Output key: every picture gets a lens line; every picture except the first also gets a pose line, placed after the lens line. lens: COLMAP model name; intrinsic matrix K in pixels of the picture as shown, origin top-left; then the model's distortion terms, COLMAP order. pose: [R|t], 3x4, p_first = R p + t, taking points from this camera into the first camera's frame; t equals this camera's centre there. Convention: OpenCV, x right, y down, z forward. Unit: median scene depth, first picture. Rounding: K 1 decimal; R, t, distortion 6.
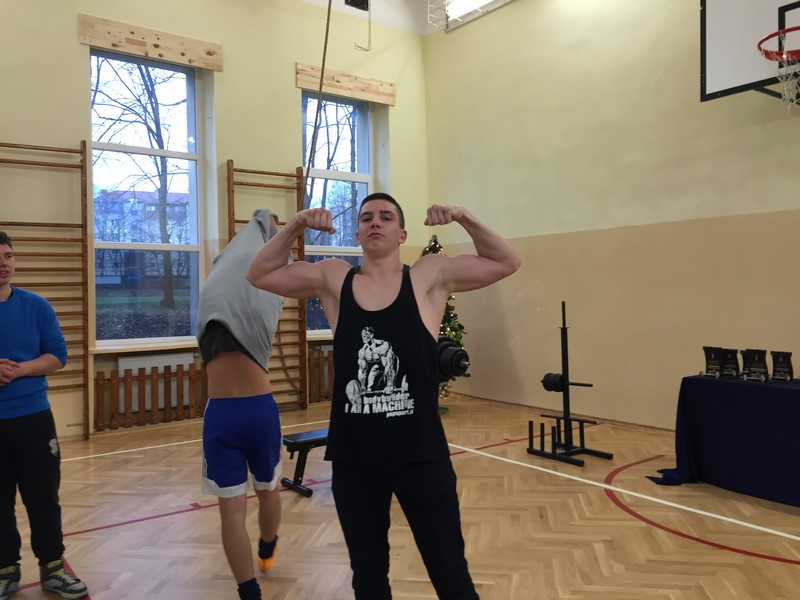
lens RADIAL K [[696.8, 0, 403.2], [0, 696.8, 284.3], [0, 0, 1]] dist [0.098816, -0.003123]
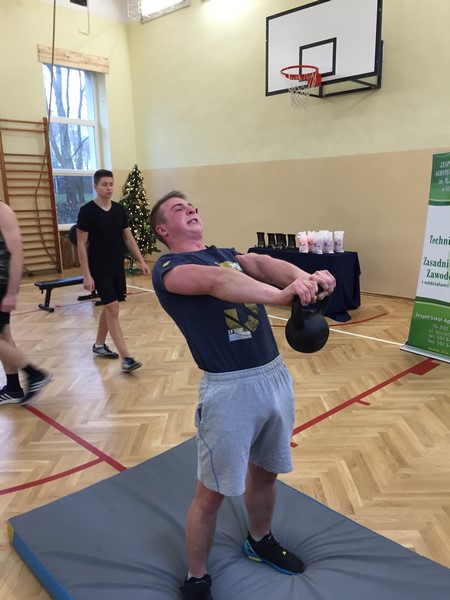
lens RADIAL K [[516.1, 0, 225.0], [0, 516.1, 300.0], [0, 0, 1]] dist [0.041519, -0.020626]
pose [[0.991061, -0.025493, 0.130955, 0.084712], [-0.003107, 0.976896, 0.213691, -0.020862], [-0.133377, -0.212187, 0.968084, -0.248915]]
